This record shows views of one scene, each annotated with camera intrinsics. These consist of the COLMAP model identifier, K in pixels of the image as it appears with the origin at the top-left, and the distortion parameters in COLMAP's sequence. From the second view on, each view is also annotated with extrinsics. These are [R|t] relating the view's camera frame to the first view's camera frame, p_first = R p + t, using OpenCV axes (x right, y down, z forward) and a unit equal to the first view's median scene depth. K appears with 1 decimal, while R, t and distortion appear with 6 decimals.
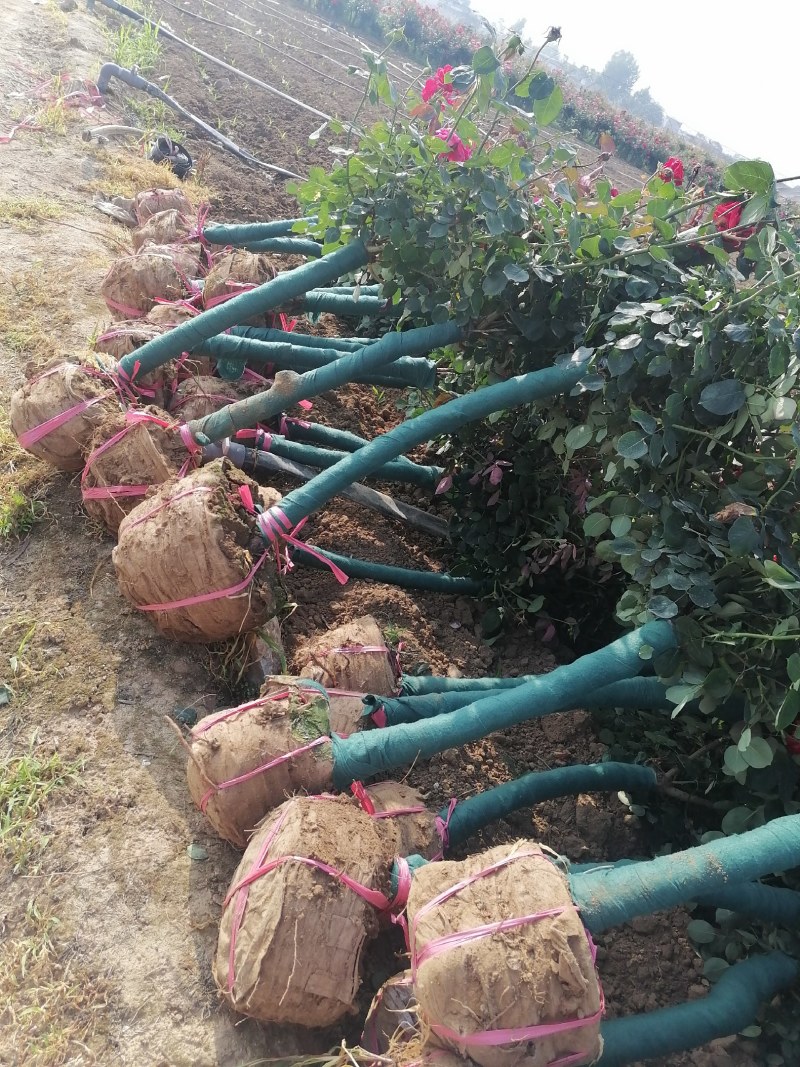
lens RADIAL K [[783.2, 0, 402.1], [0, 783.2, 571.4], [0, 0, 1]] dist [0.101302, -0.200357]
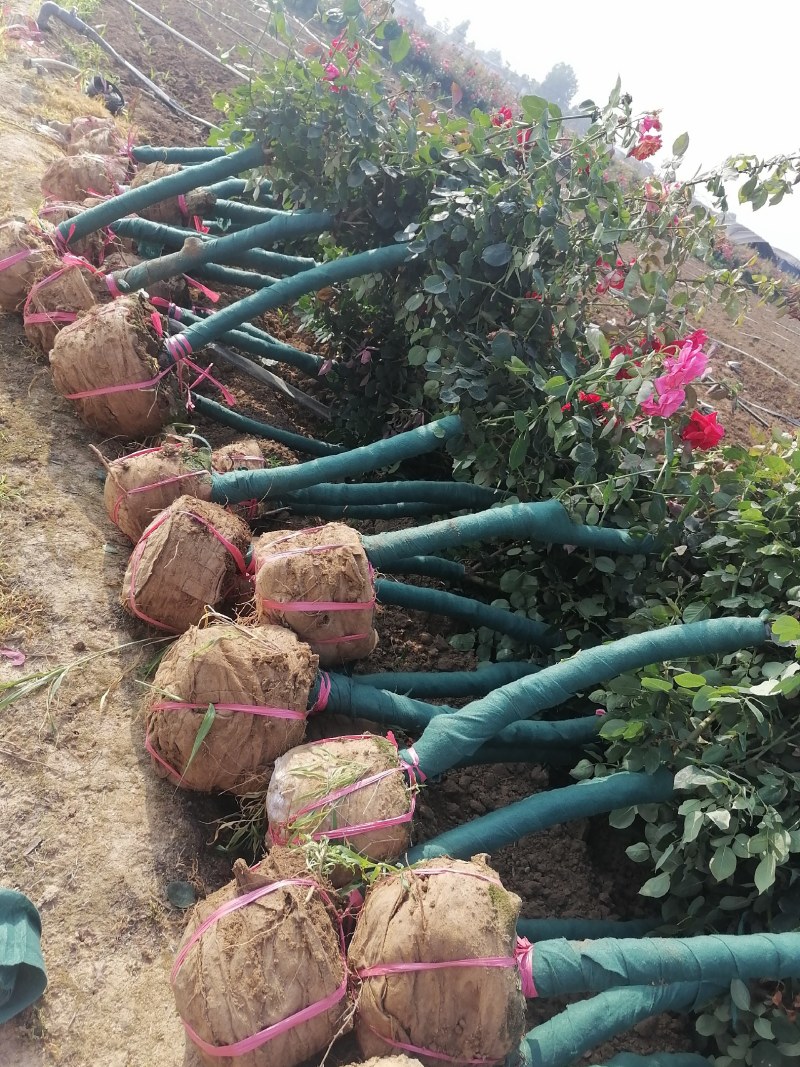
lens RADIAL K [[744.2, 0, 399.4], [0, 744.2, 549.5], [0, 0, 1]] dist [0.031741, -0.075633]
pose [[0.992207, 0.044205, 0.116492, 0.068004], [-0.046719, 0.998729, 0.018938, 0.226664], [-0.115507, -0.024233, 0.993011, -0.263133]]
